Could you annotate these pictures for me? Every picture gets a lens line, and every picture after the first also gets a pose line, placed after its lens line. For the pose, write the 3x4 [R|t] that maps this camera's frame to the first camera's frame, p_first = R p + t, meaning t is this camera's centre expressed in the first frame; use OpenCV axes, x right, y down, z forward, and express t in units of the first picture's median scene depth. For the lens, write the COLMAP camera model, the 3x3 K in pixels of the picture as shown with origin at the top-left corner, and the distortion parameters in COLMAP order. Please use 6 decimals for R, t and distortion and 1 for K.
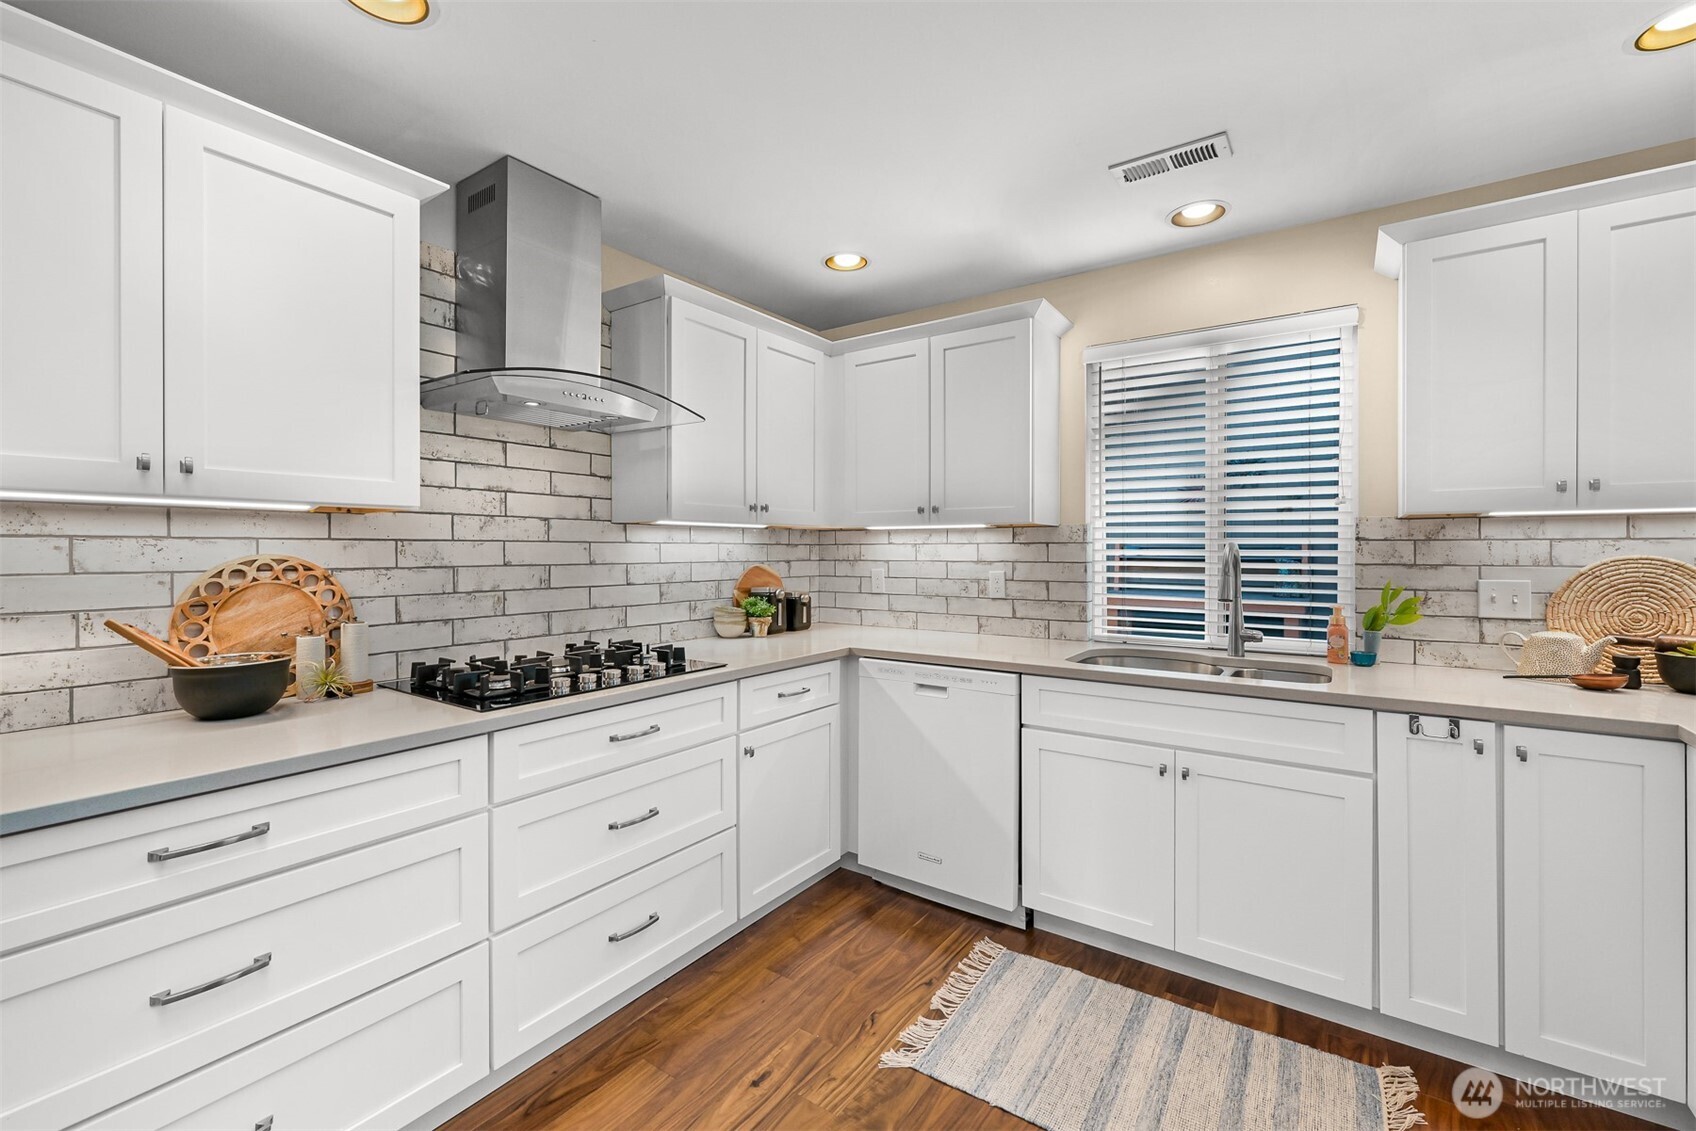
lens RADIAL K [[726.0, 0, 821.0], [0, 726.0, 550.0], [0, 0, 1]] dist [-0.001803, 0.001263]
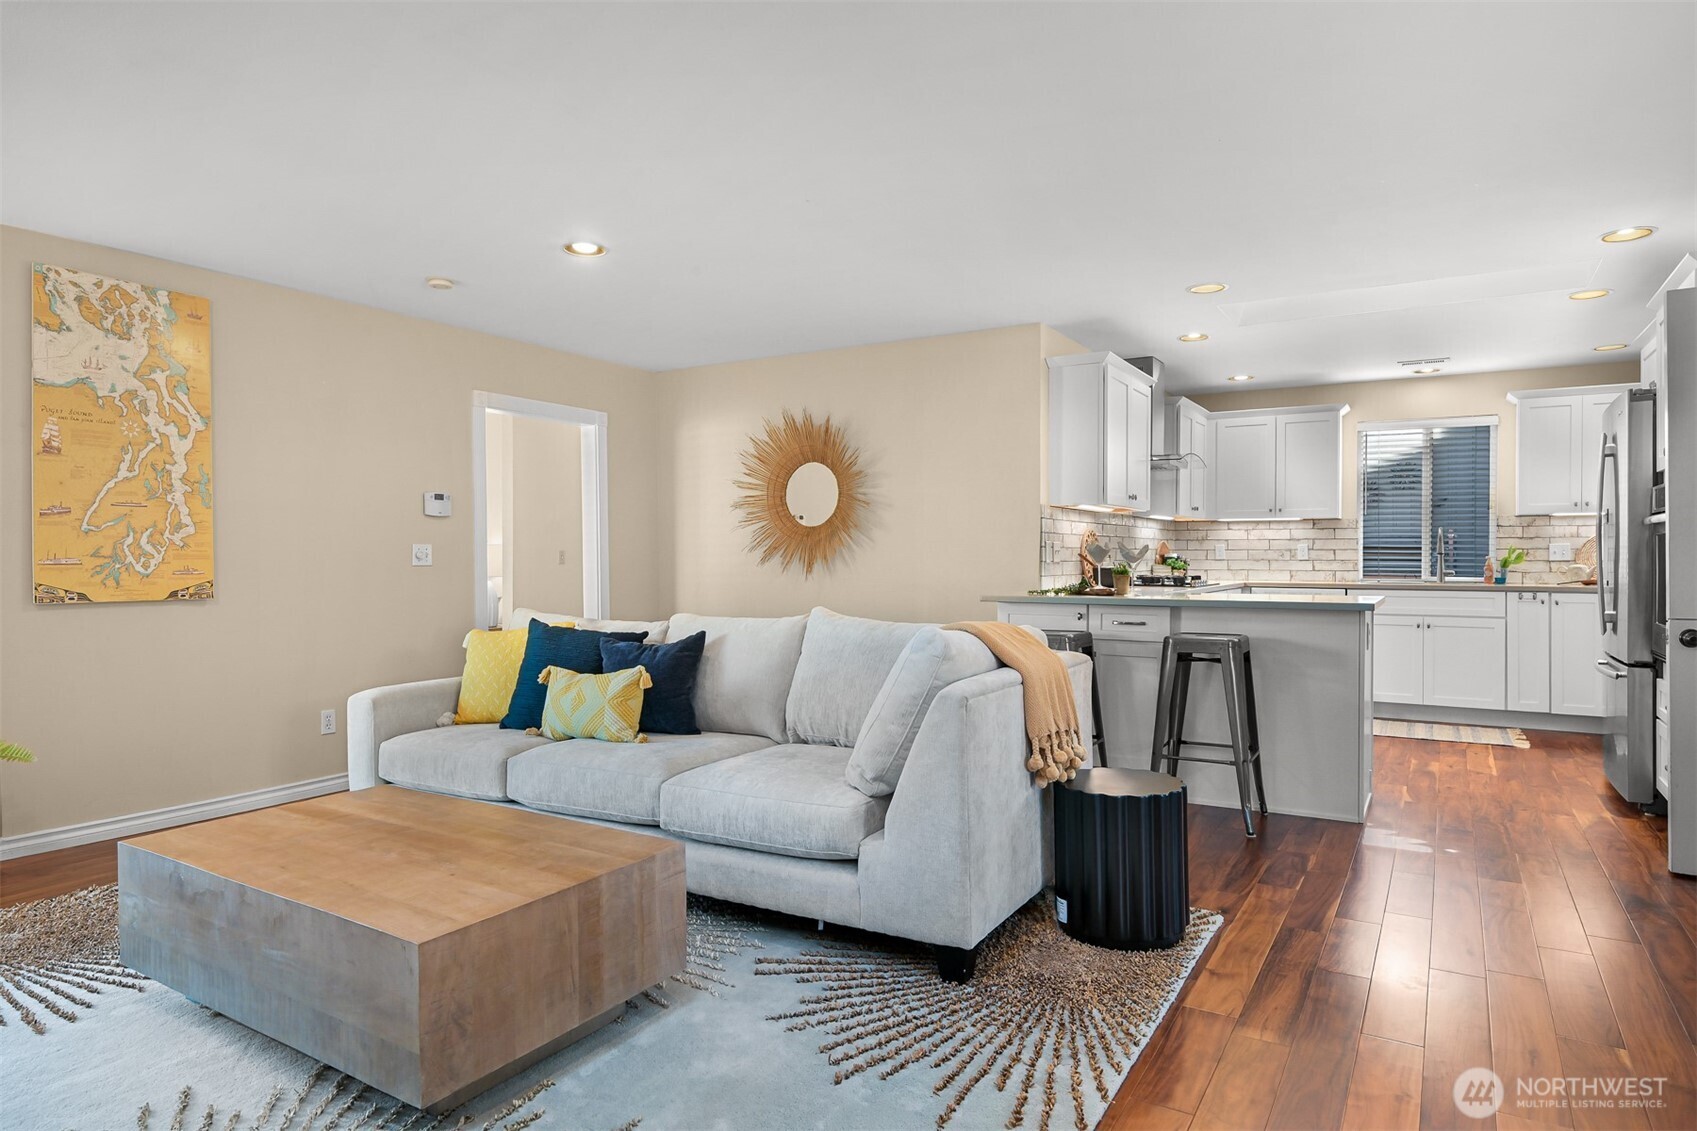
lens RADIAL K [[993.6, 0, 860.8], [0, 993.6, 563.8], [0, 0, 1]] dist [-0.003005, 0.000805]
pose [[0.996375, 0.000832, 0.085068, -1.314725], [-0.001731, 0.999943, 0.010501, 0.066135], [-0.085055, -0.010610, 0.996320, -1.672255]]
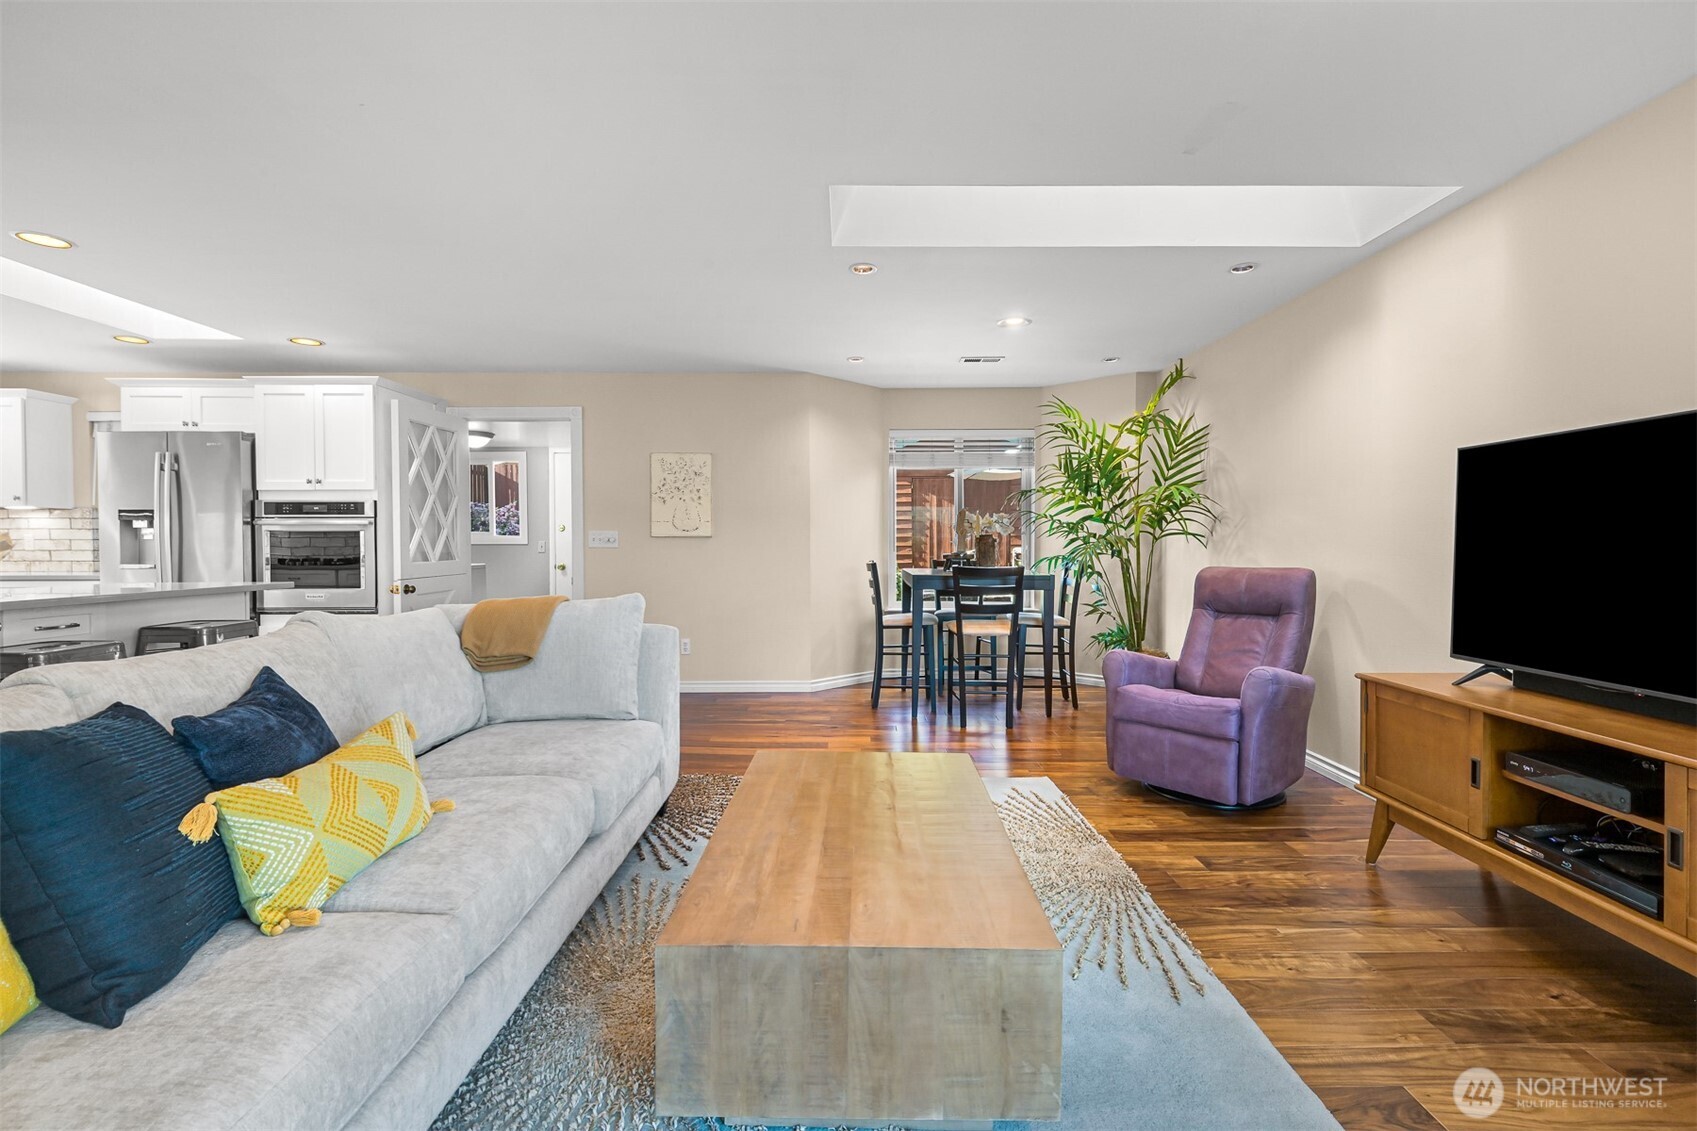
lens RADIAL K [[726.4, 0, 856.2], [0, 726.4, 558.6], [0, 0, 1]] dist [-0.001803, 0.001263]
pose [[-0.589839, -0.009107, 0.807469, -2.310425], [-0.002710, 0.999953, 0.009299, 0.076235], [-0.807516, 0.003297, -0.589836, -0.177476]]
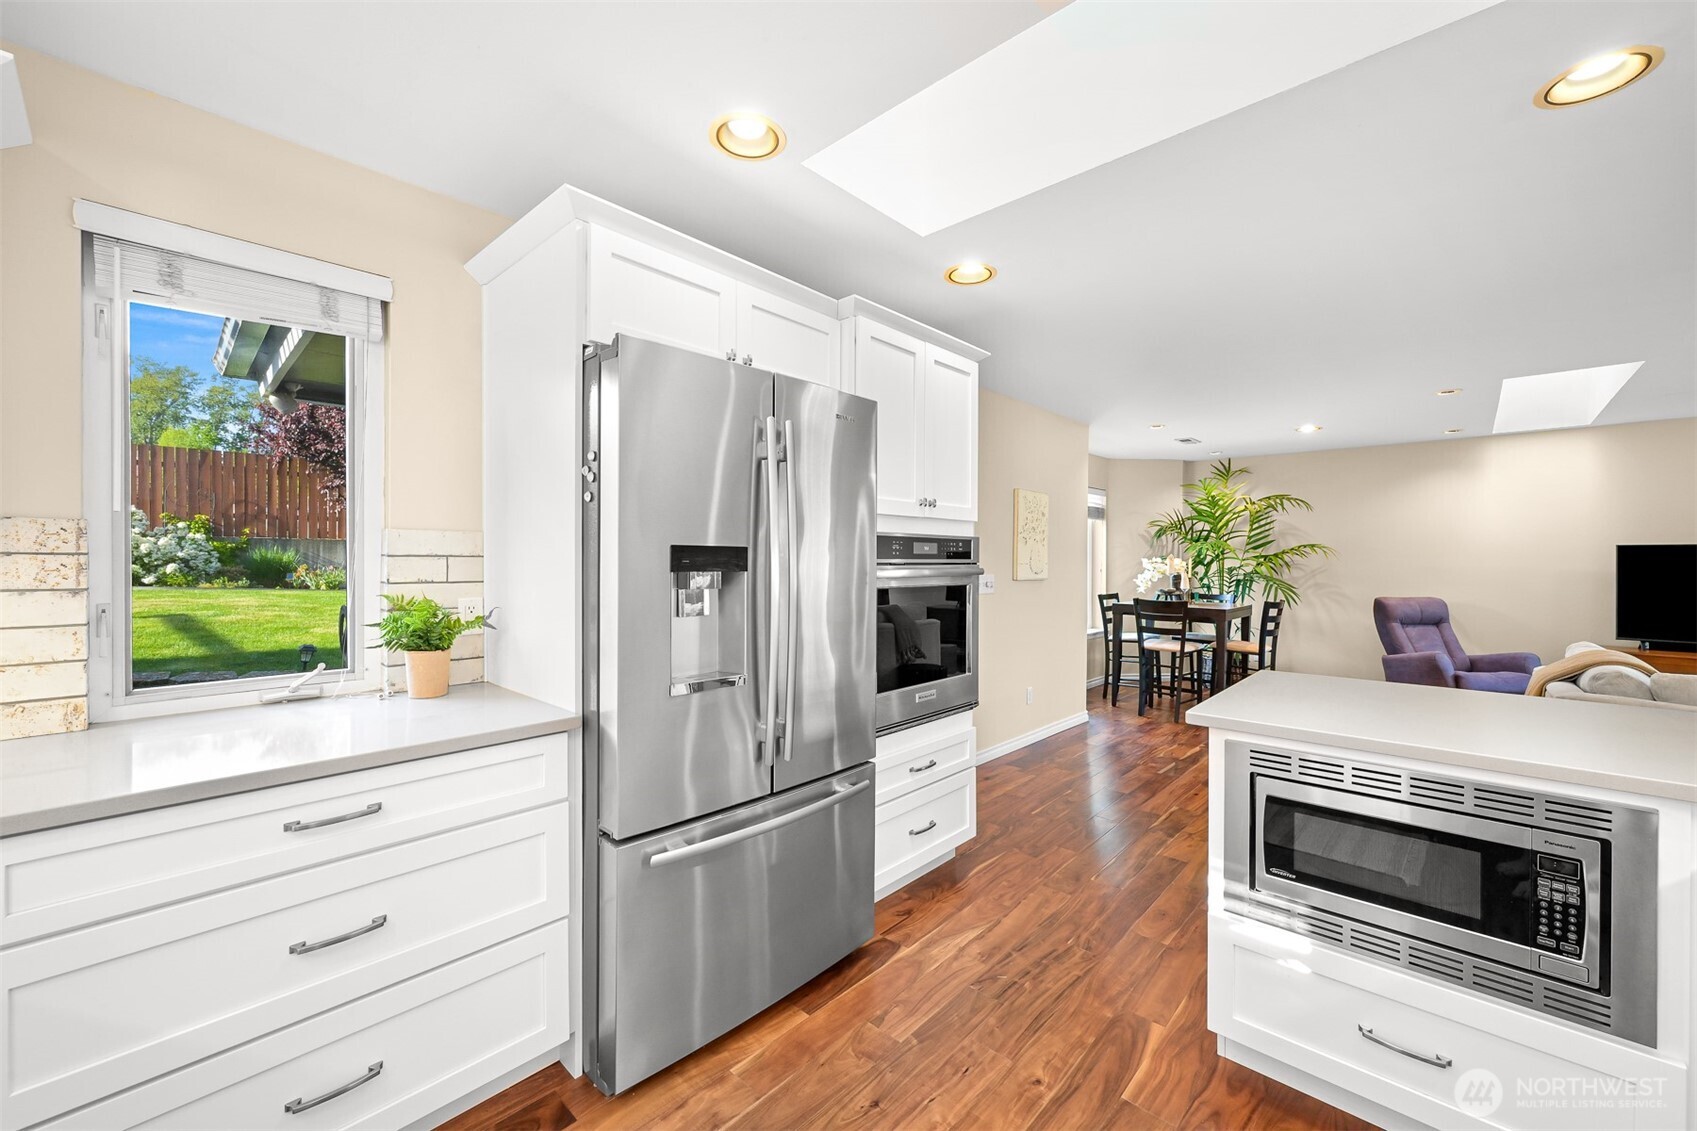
lens RADIAL K [[655.3, 0, 841.8], [0, 655.3, 567.0], [0, 0, 1]] dist [0.000147, -0.000062]
pose [[-0.991101, 0.005764, 0.132985, 0.083781], [0.005493, 0.999982, -0.002398, -0.004429], [-0.132997, -0.001646, -0.991115, 0.889099]]
